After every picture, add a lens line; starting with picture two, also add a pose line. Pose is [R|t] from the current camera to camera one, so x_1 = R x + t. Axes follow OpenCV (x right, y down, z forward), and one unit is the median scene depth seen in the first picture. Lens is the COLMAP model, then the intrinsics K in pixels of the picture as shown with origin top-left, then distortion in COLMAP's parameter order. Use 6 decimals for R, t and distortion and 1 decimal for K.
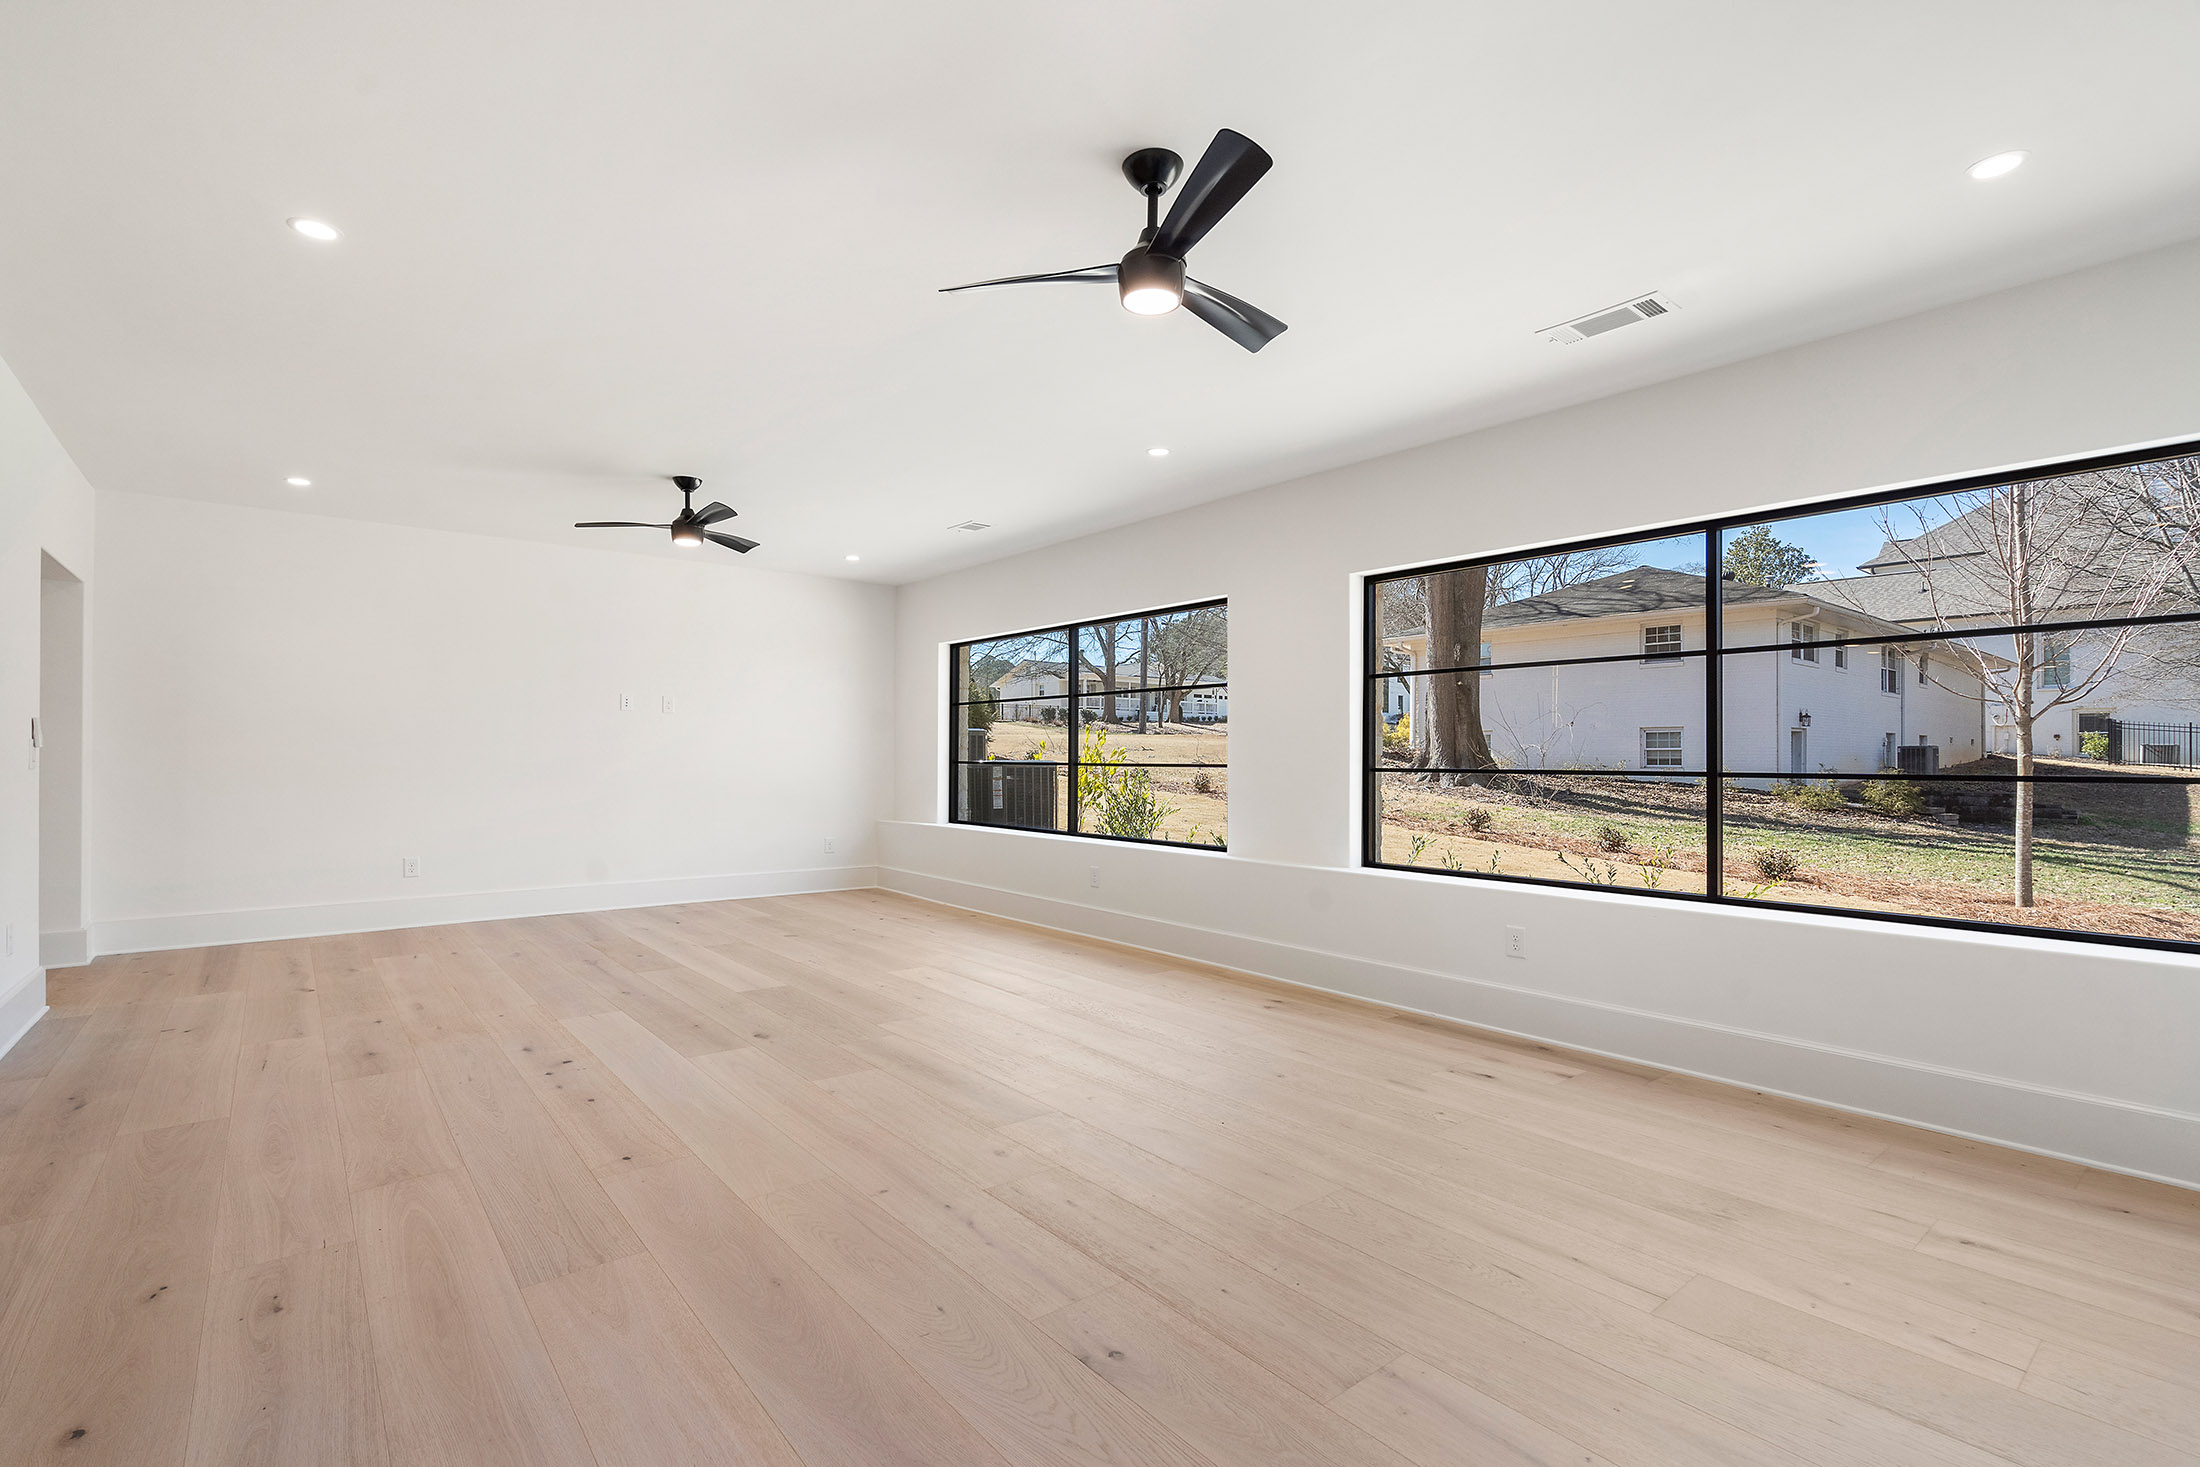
lens RADIAL K [[995.6, 0, 1105.6], [0, 995.6, 740.2], [0, 0, 1]] dist [0.000175, 0.000370]
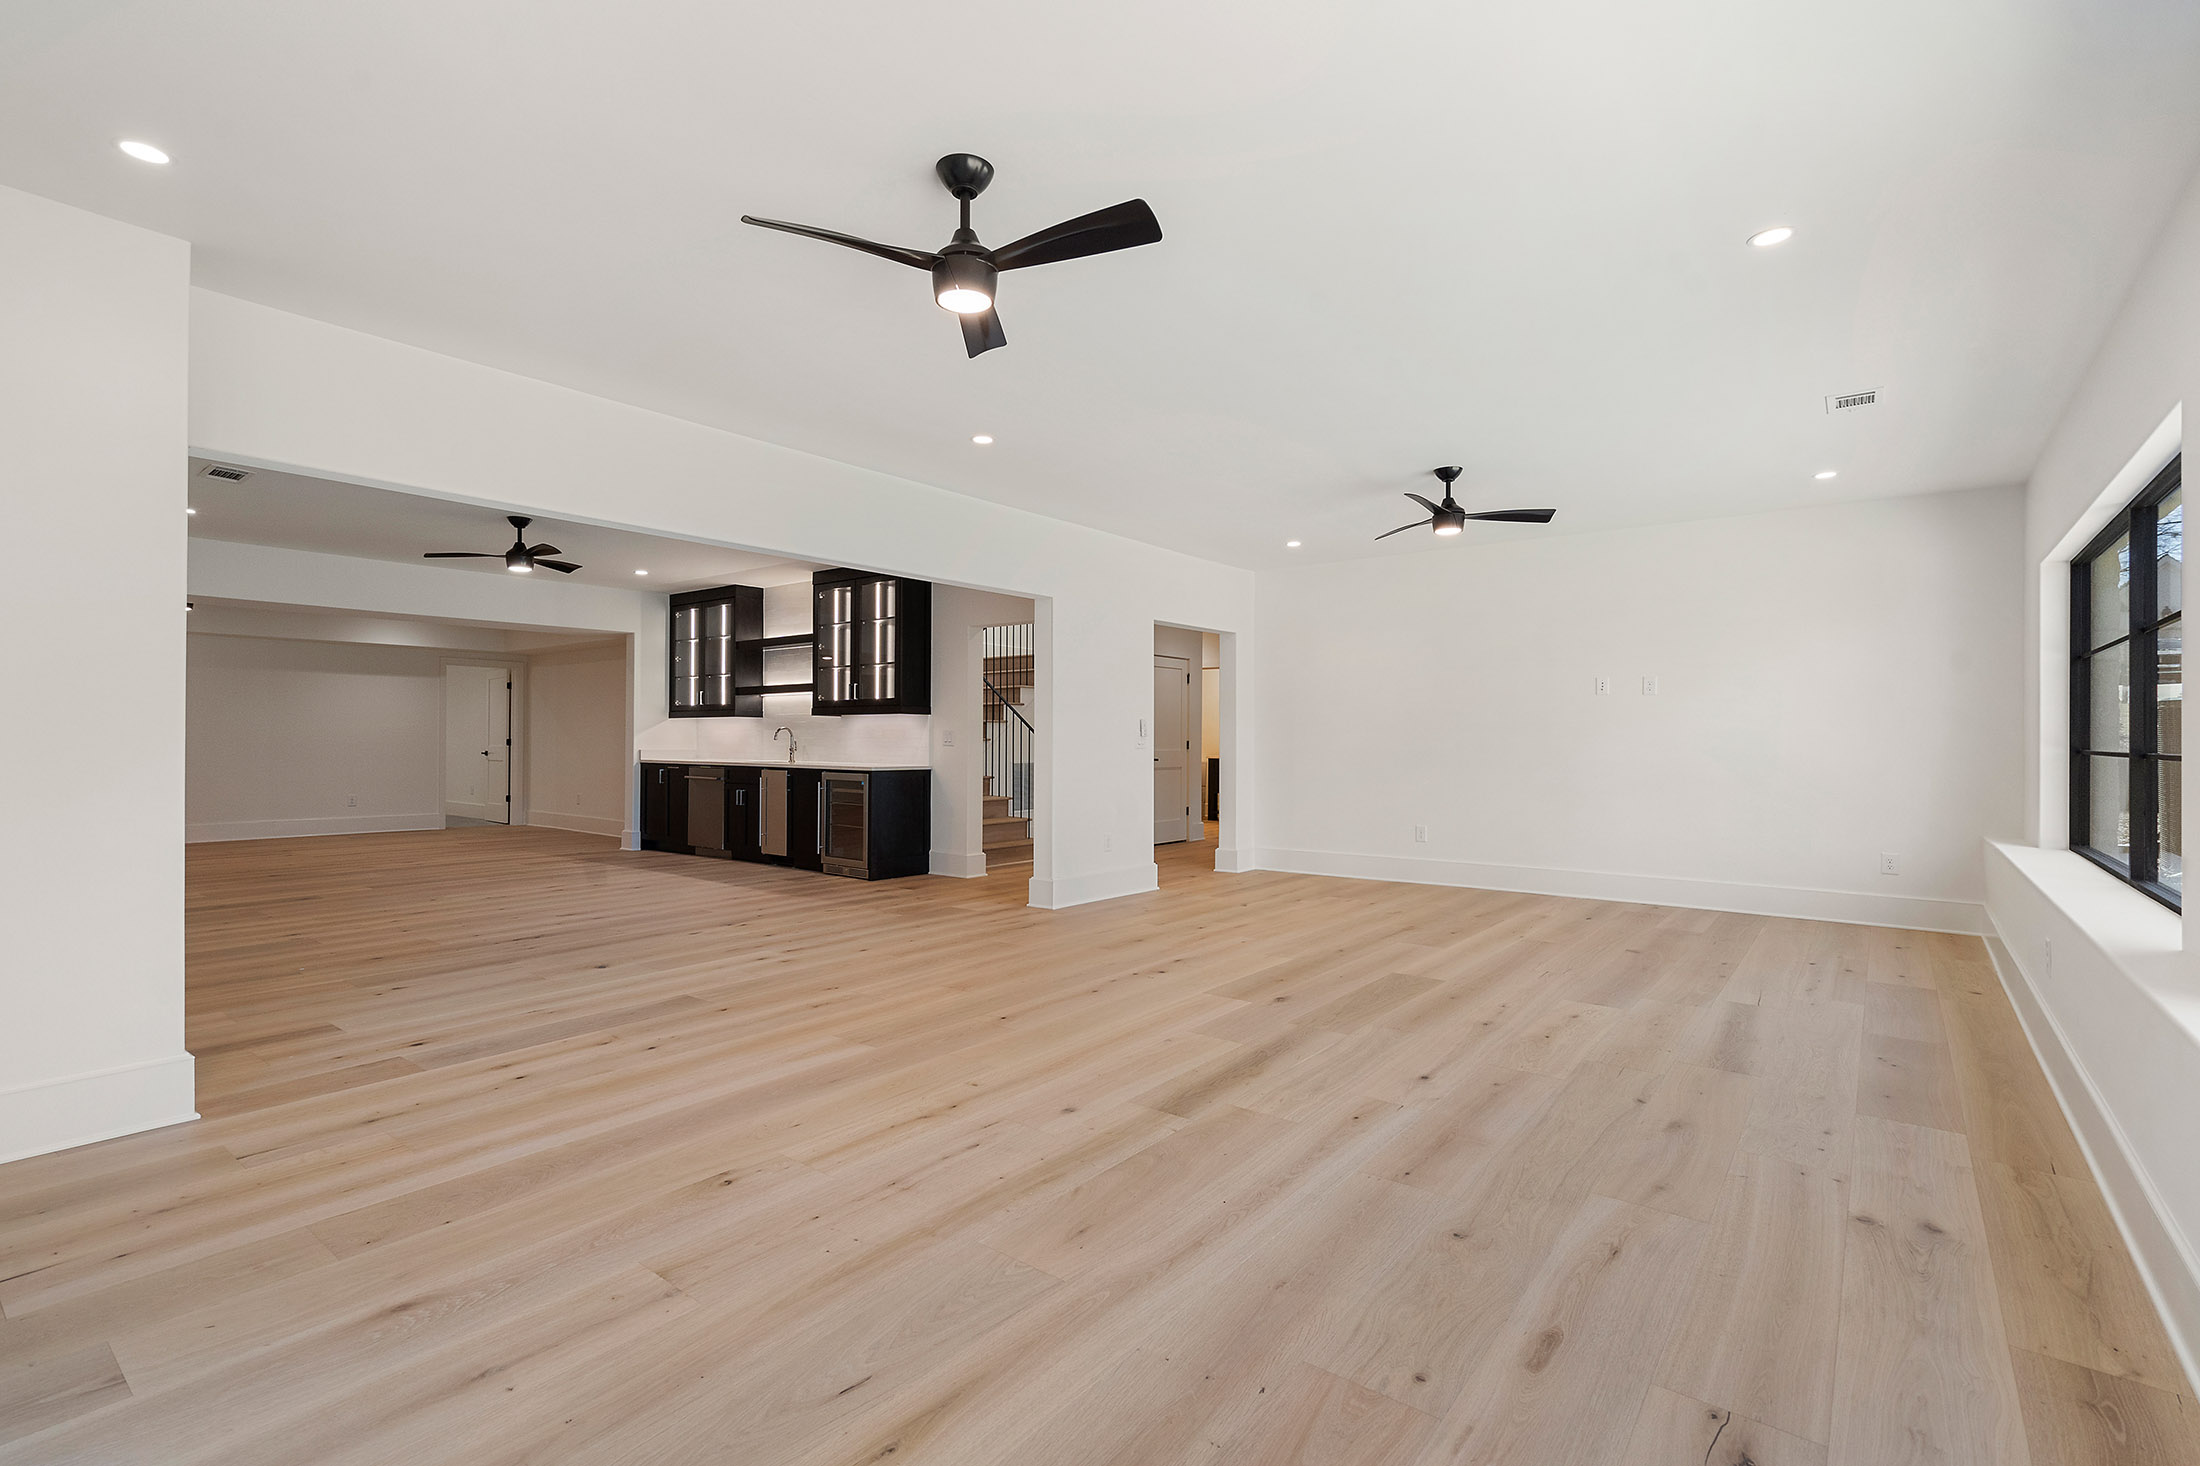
lens RADIAL K [[1023.5, 0, 1083.5], [0, 1023.5, 734.7], [0, 0, 1]] dist [-0.000986, -0.000123]
pose [[0.208394, -0.007053, -0.978020, 0.783251], [0.012211, 0.999915, -0.004609, 0.014449], [0.977969, -0.010983, 0.208462, 0.638117]]
